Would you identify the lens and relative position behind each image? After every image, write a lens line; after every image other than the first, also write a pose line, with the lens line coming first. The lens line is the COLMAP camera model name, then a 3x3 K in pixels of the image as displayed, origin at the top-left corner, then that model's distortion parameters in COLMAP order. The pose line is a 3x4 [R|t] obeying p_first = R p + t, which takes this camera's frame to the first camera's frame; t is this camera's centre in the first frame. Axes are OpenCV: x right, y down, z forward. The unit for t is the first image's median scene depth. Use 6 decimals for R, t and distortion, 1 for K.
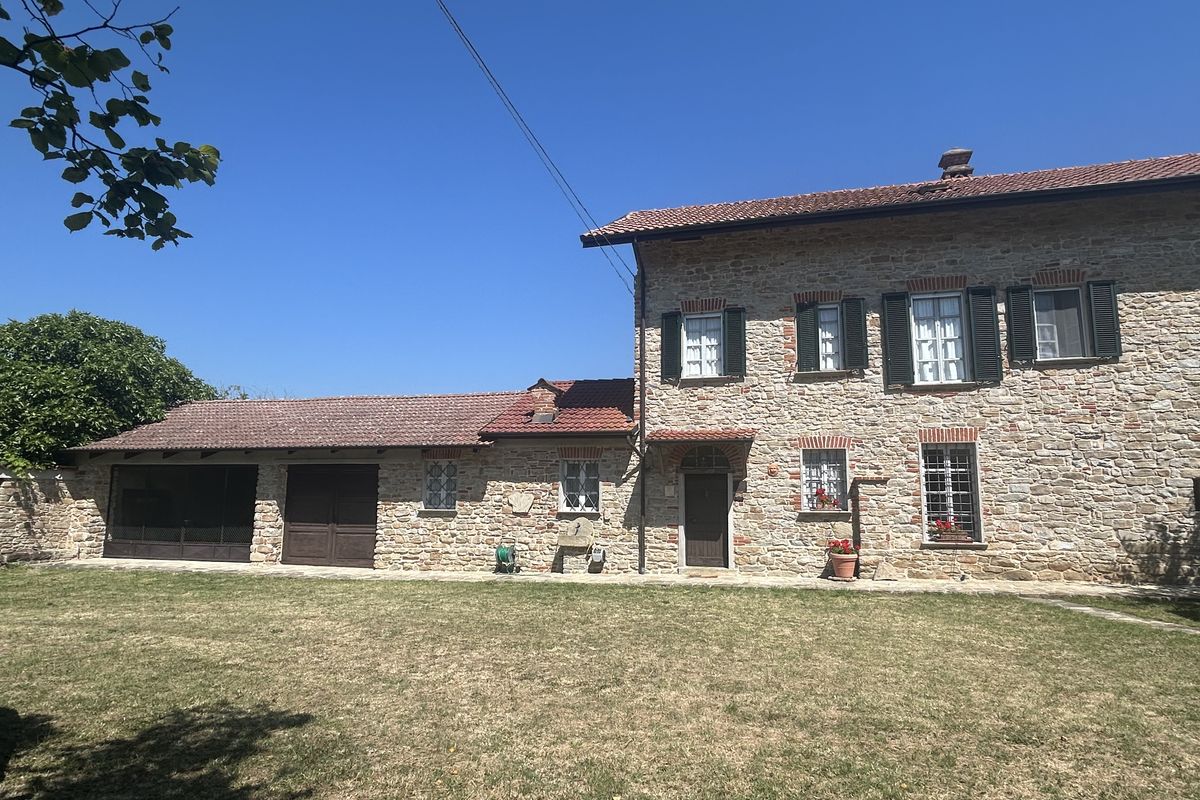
lens RADIAL K [[720.3, 0, 600.0], [0, 720.3, 400.0], [0, 0, 1]] dist [-0.004299, 0.004416]
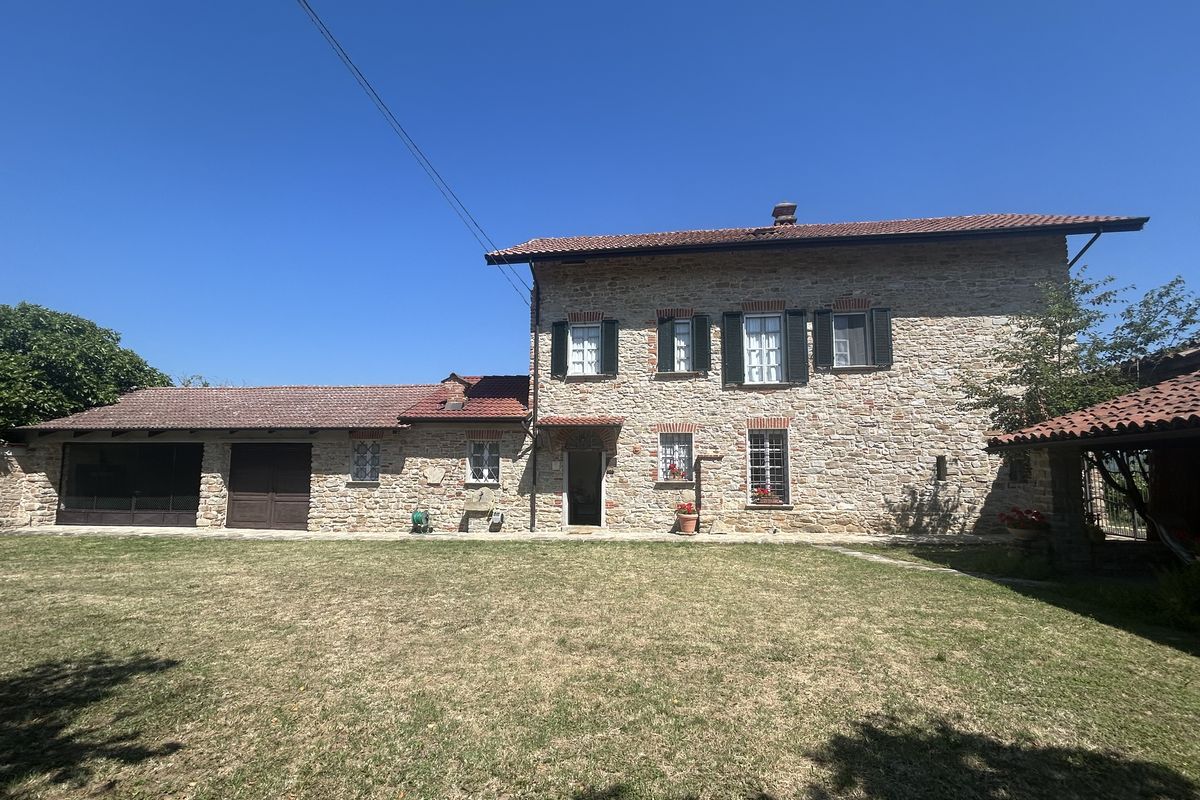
lens RADIAL K [[573.2, 0, 592.9], [0, 573.2, 420.1], [0, 0, 1]] dist [-0.000261, 0.000016]
pose [[0.990864, 0.011299, 0.134393, 0.027618], [-0.017322, 0.998893, 0.043725, 0.003168], [-0.133750, -0.045654, 0.989963, 0.013763]]
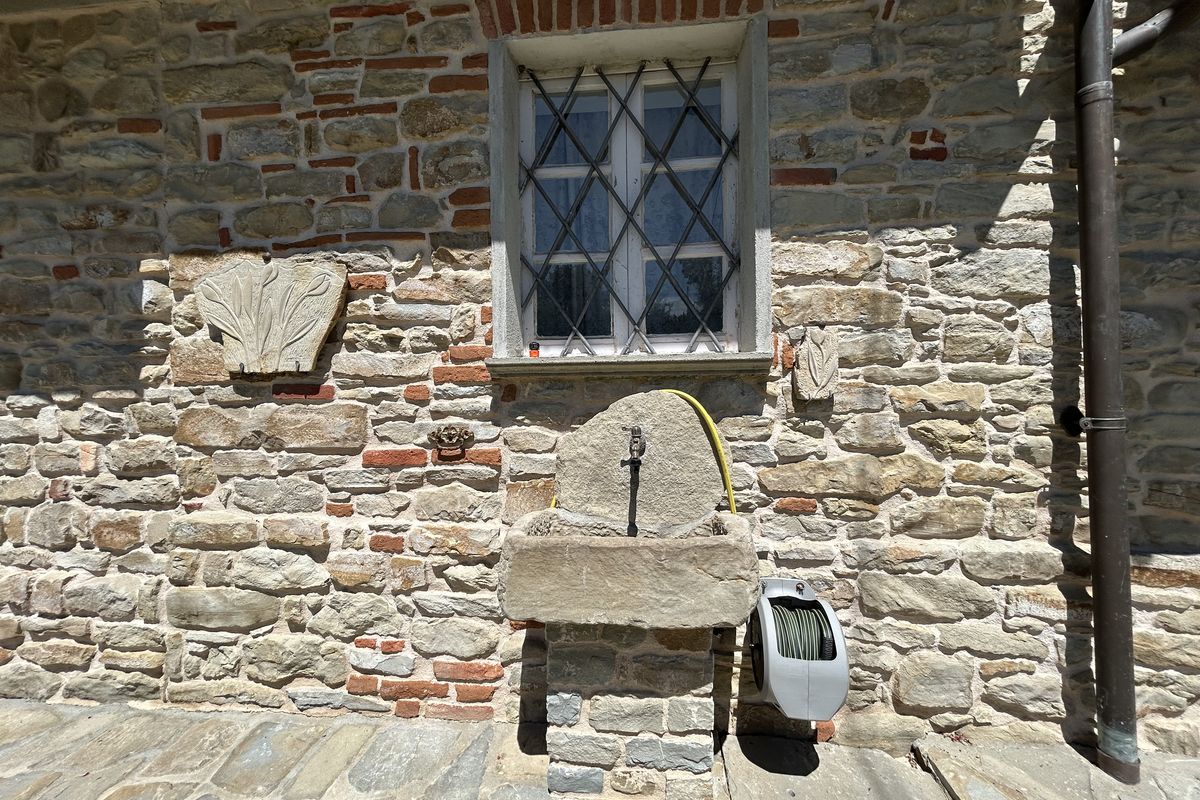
lens RADIAL K [[570.7, 0, 600.0], [0, 570.7, 400.0], [0, 0, 1]] dist [0.000491, 0.000047]
pose [[0.990391, -0.030346, 0.134926, -0.059426], [0.006708, 0.985021, 0.172302, 0.161003], [-0.138134, -0.169742, 0.975760, 0.987770]]
